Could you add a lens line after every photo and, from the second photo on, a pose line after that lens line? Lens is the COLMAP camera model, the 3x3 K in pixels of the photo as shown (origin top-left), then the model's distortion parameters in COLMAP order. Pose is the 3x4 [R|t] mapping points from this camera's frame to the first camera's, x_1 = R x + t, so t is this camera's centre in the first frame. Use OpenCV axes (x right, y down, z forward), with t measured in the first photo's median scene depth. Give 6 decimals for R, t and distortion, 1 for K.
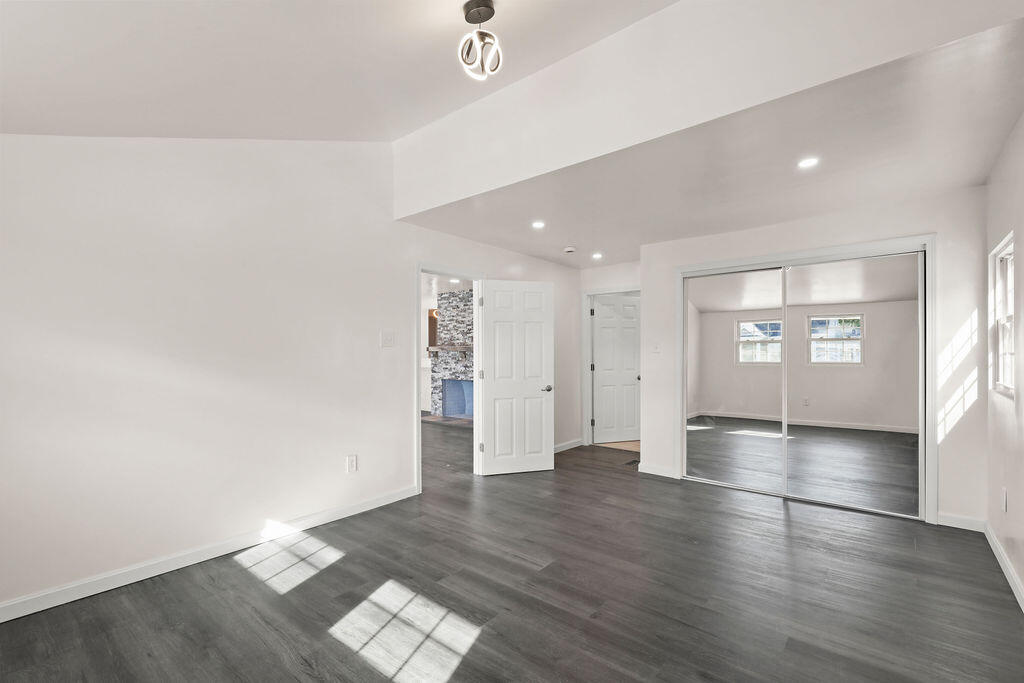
lens RADIAL K [[463.0, 0, 510.9], [0, 463.0, 346.9], [0, 0, 1]] dist [0.001189, -0.000332]
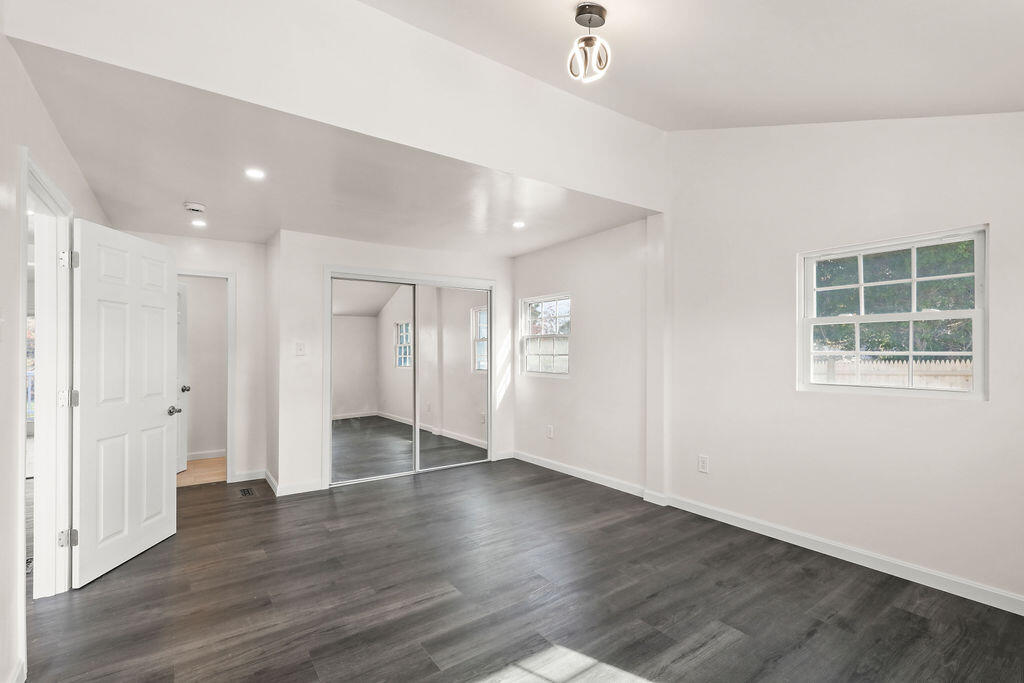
lens RADIAL K [[463.0, 0, 519.8], [0, 463.0, 348.2], [0, 0, 1]] dist [0.001189, -0.000332]
pose [[0.239079, 0.012989, 0.970913, -0.742225], [-0.004702, 0.999914, -0.012219, 0.011657], [-0.970989, -0.001644, 0.239120, 0.625500]]
